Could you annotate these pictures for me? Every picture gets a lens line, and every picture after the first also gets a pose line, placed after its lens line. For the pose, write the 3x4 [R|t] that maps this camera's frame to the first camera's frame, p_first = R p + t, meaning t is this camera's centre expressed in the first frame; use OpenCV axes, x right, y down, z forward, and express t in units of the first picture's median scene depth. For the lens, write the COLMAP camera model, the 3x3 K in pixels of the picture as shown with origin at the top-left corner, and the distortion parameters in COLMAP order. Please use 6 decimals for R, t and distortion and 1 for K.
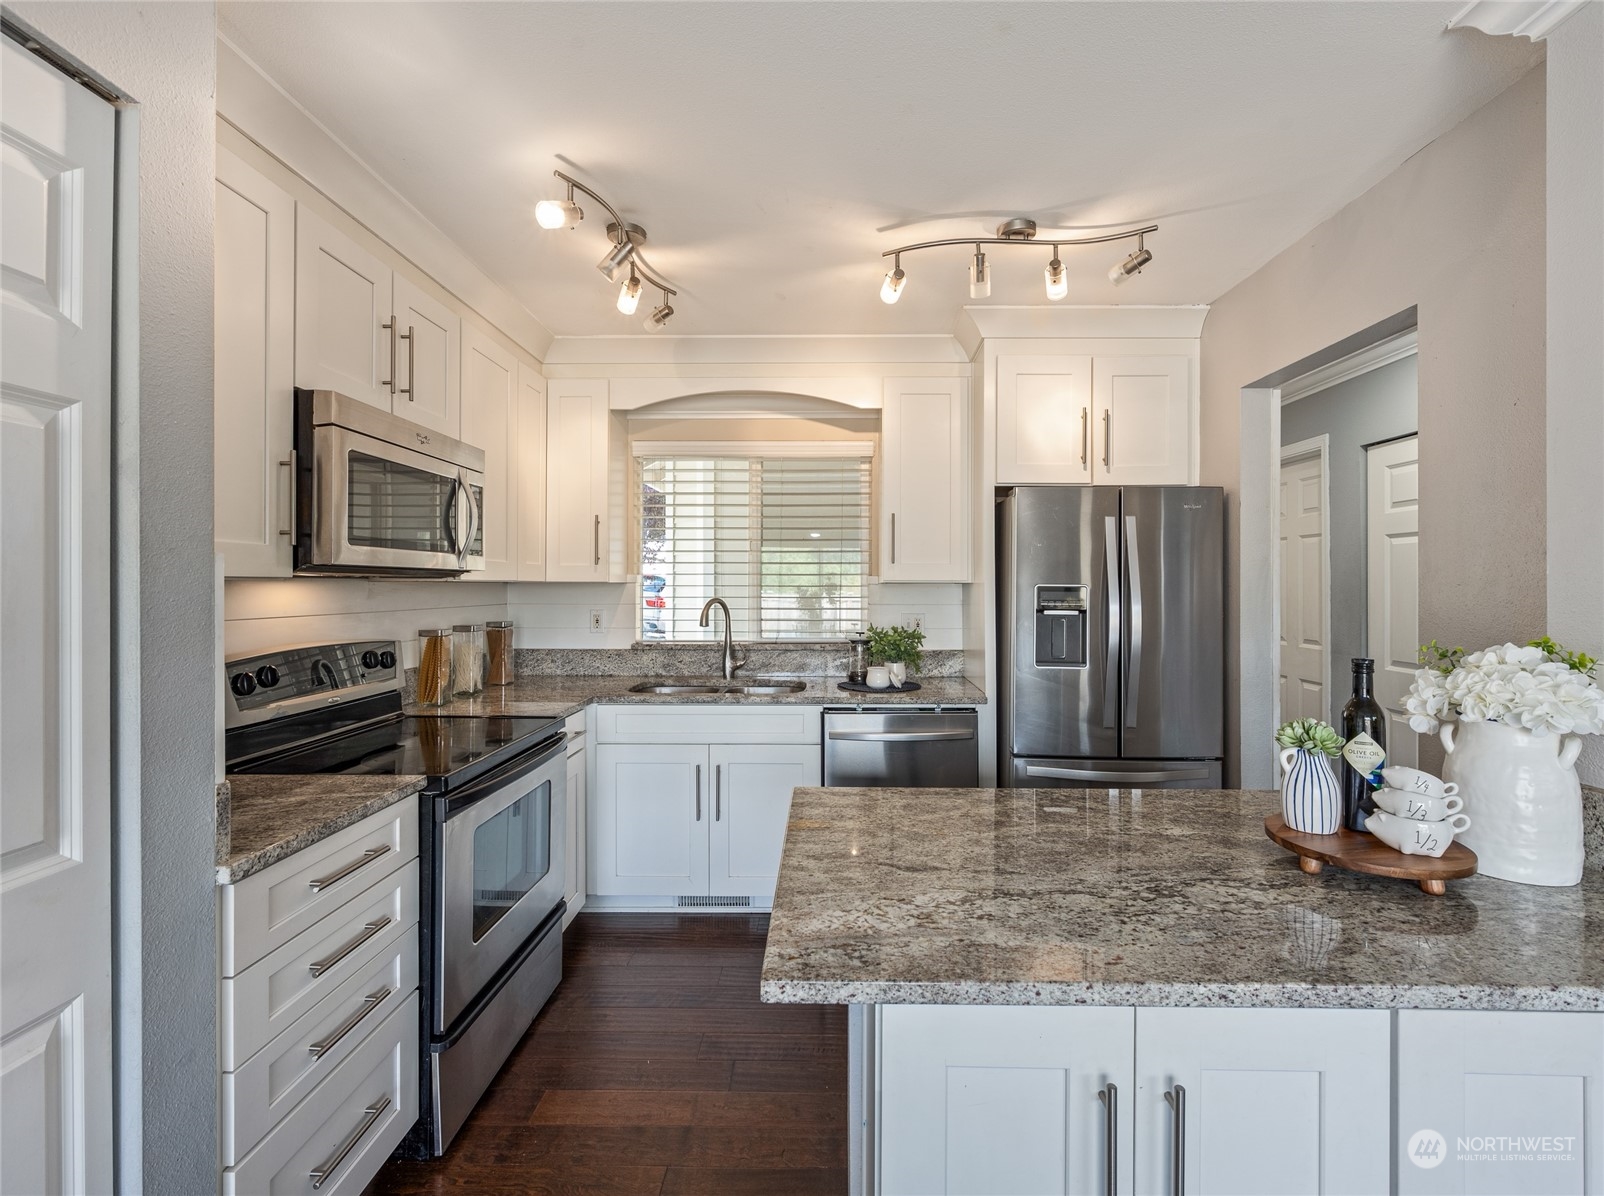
lens RADIAL K [[722.6, 0, 822.1], [0, 722.6, 584.1], [0, 0, 1]] dist [-0.002058, -0.001108]
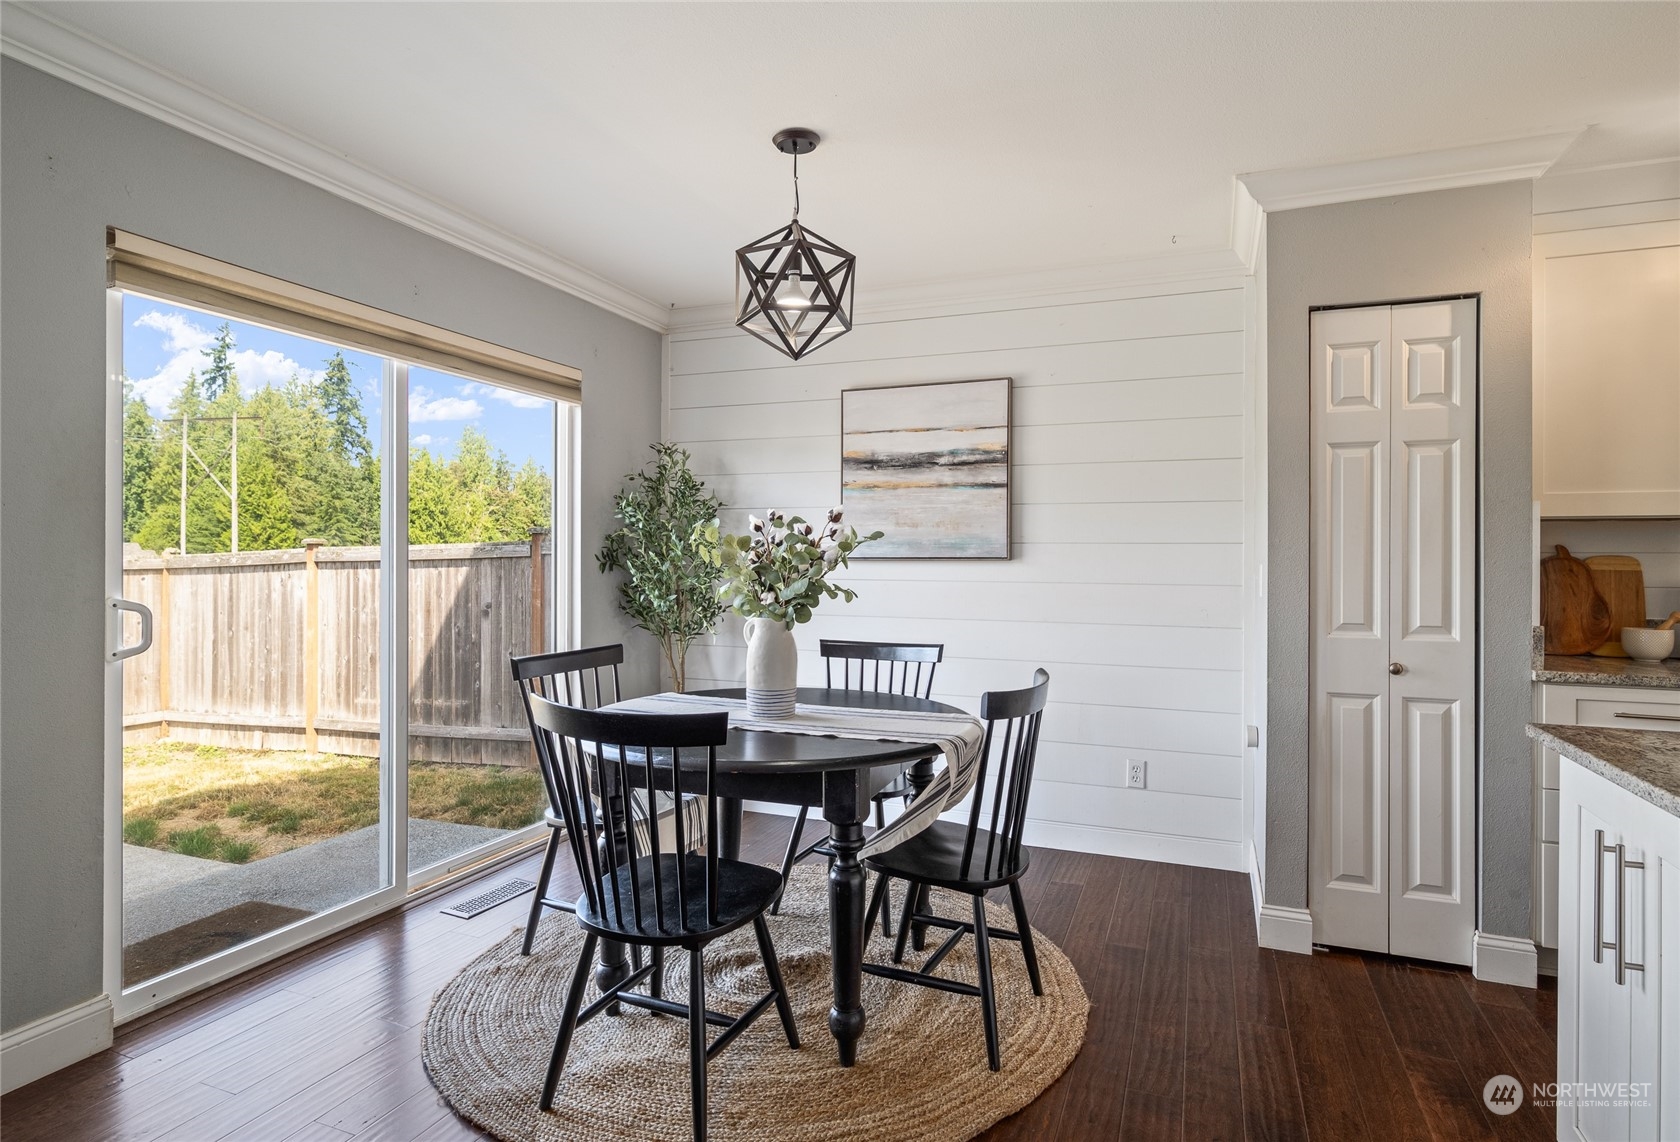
lens RADIAL K [[880.0, 0, 843.4], [0, 880.0, 559.6], [0, 0, 1]] dist [-0.007320, -0.000710]
pose [[-0.365059, -0.007832, -0.930951, 0.943313], [-0.008183, 0.999953, -0.005203, 0.066039], [0.930948, 0.005718, -0.365106, 0.084327]]
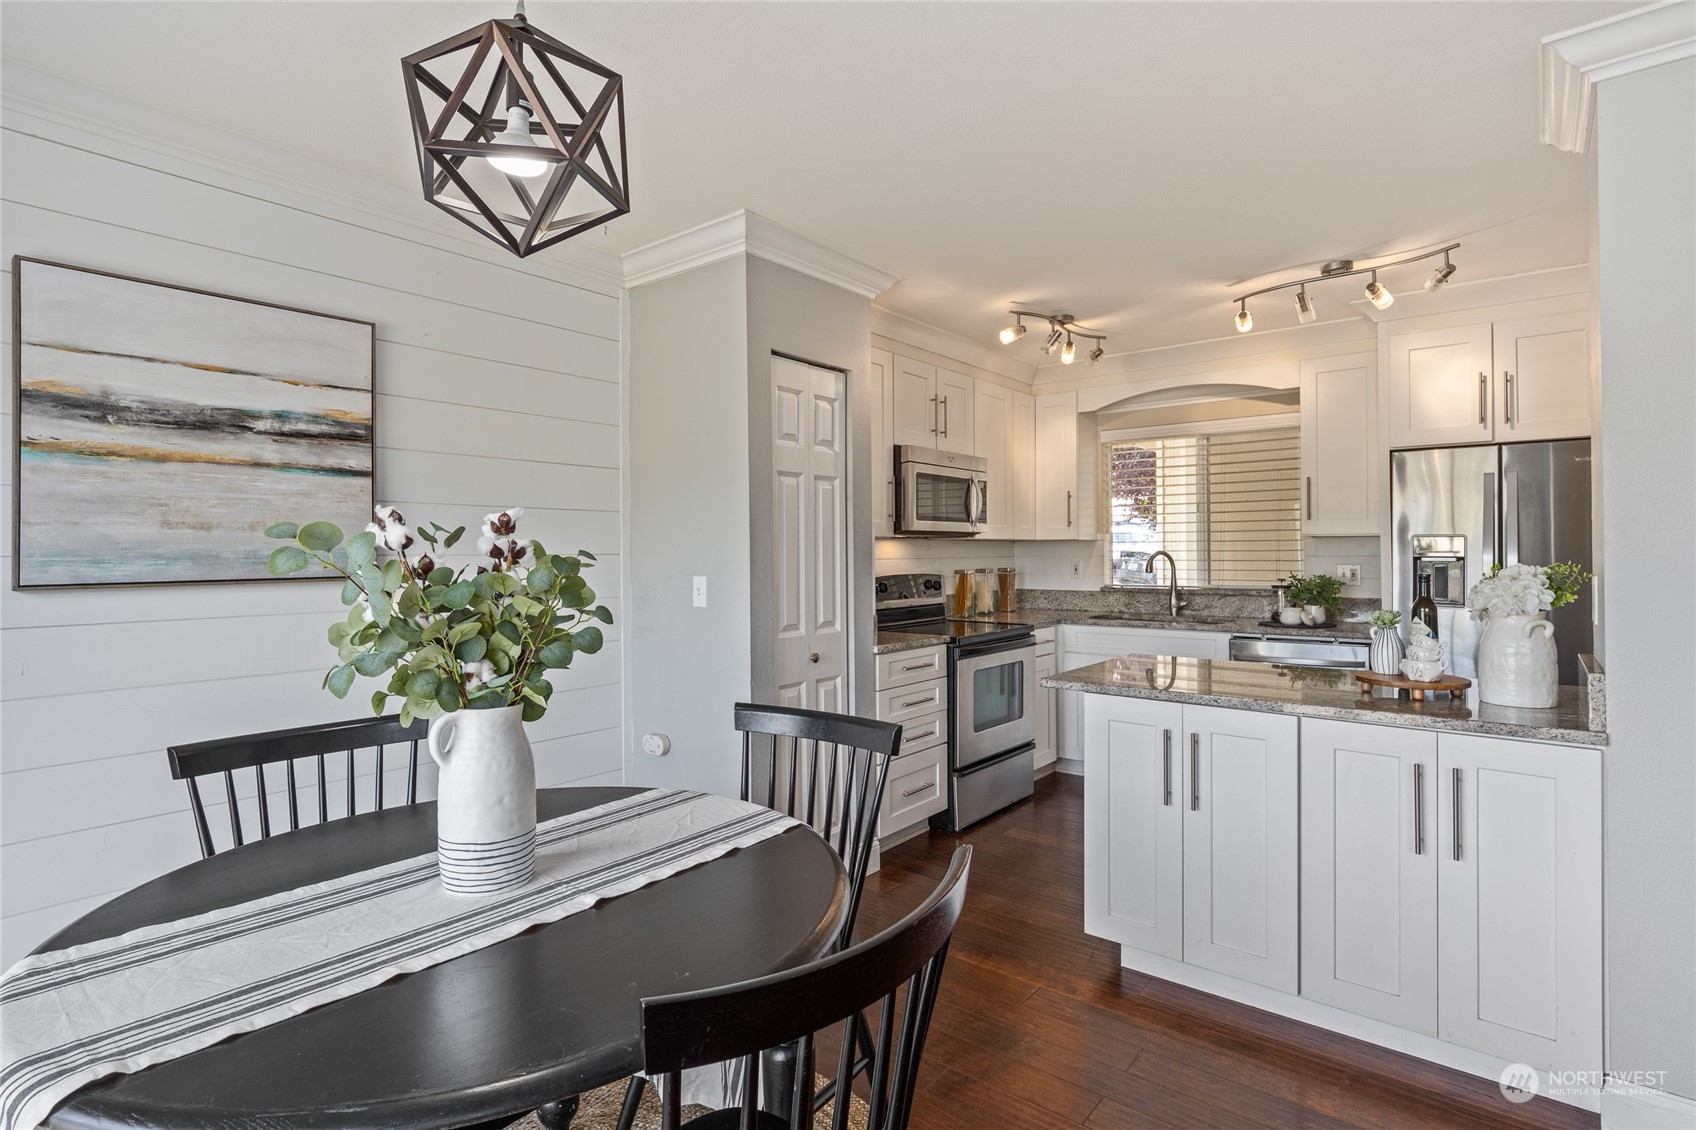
lens RADIAL K [[852.9, 0, 854.1], [0, 852.9, 545.3], [0, 0, 1]] dist [0.010072, -0.000060]
pose [[0.788911, -0.010388, -0.614419, 0.502823], [0.007387, 0.999945, -0.007421, 0.023490], [0.614463, 0.001316, 0.788945, -0.739875]]
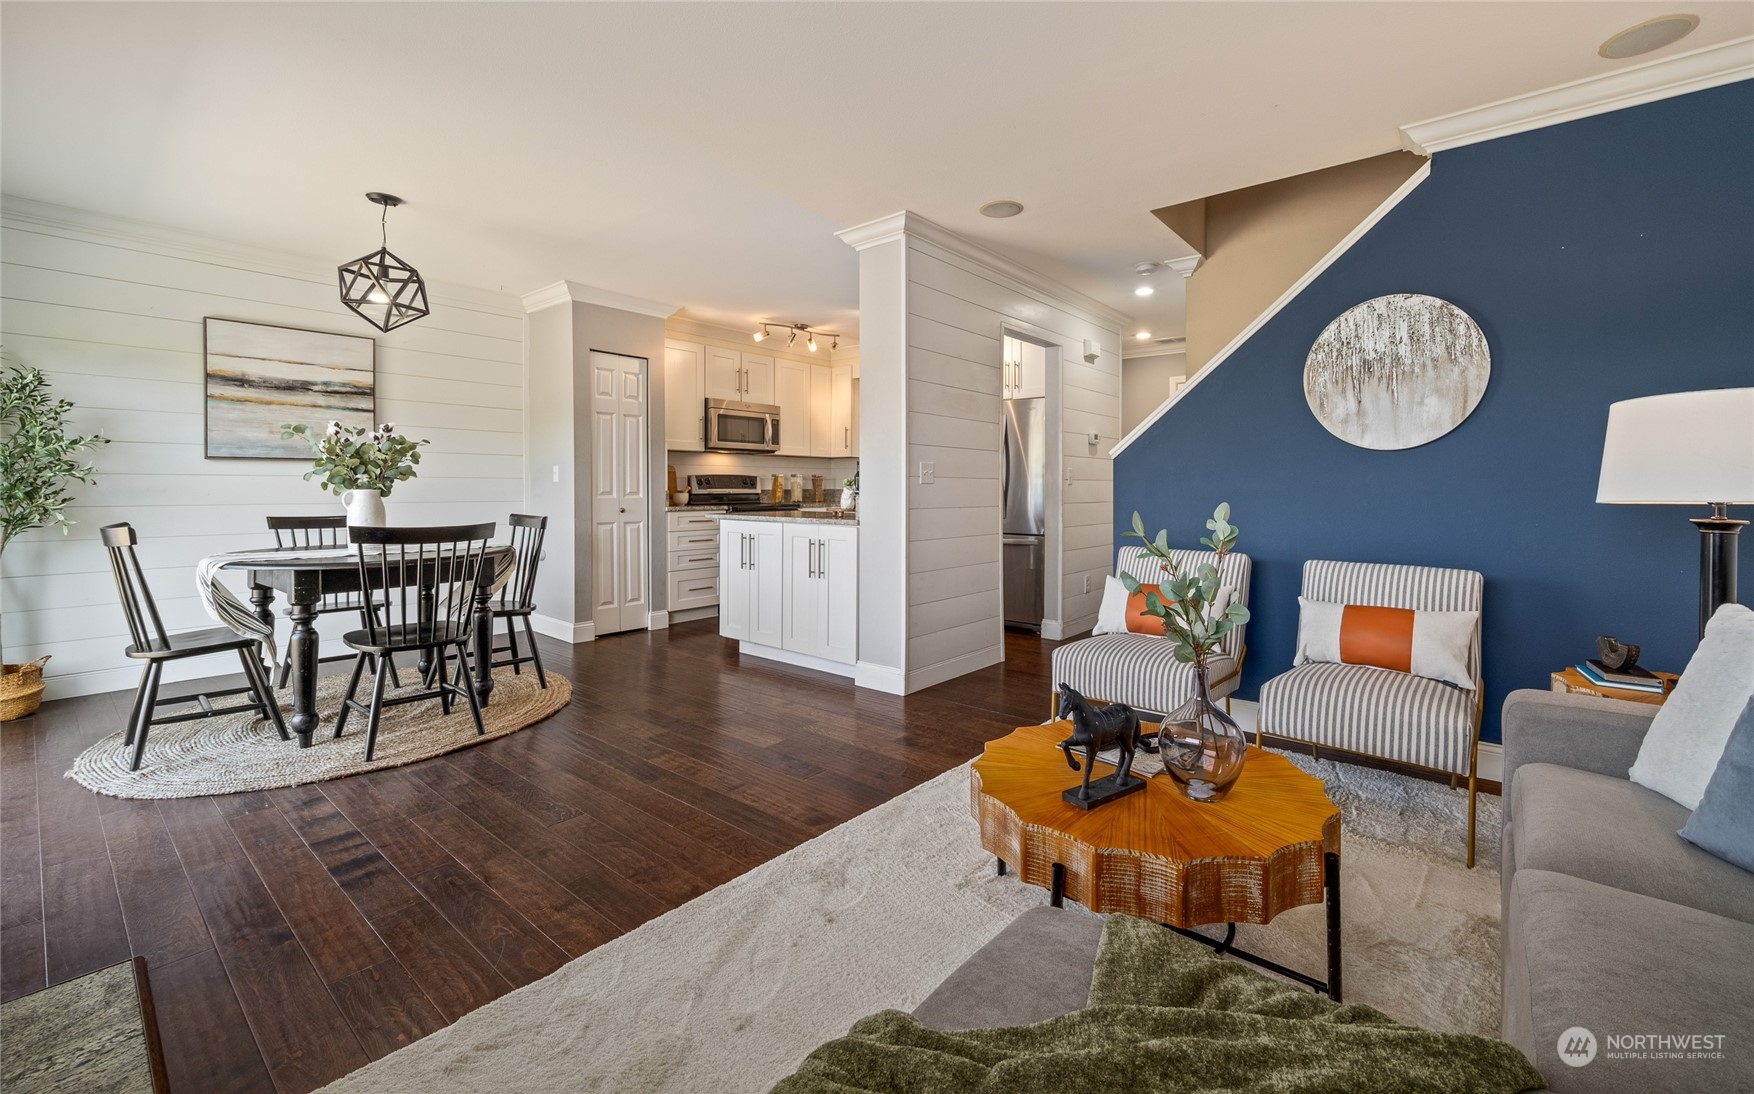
lens RADIAL K [[722.9, 0, 909.8], [0, 722.9, 495.6], [0, 0, 1]] dist [-0.000496, -0.000139]
pose [[0.787371, 0.008818, -0.616416, 1.710739], [-0.000577, 0.999908, 0.013567, 0.121968], [0.616479, -0.010326, 0.787304, -0.900268]]
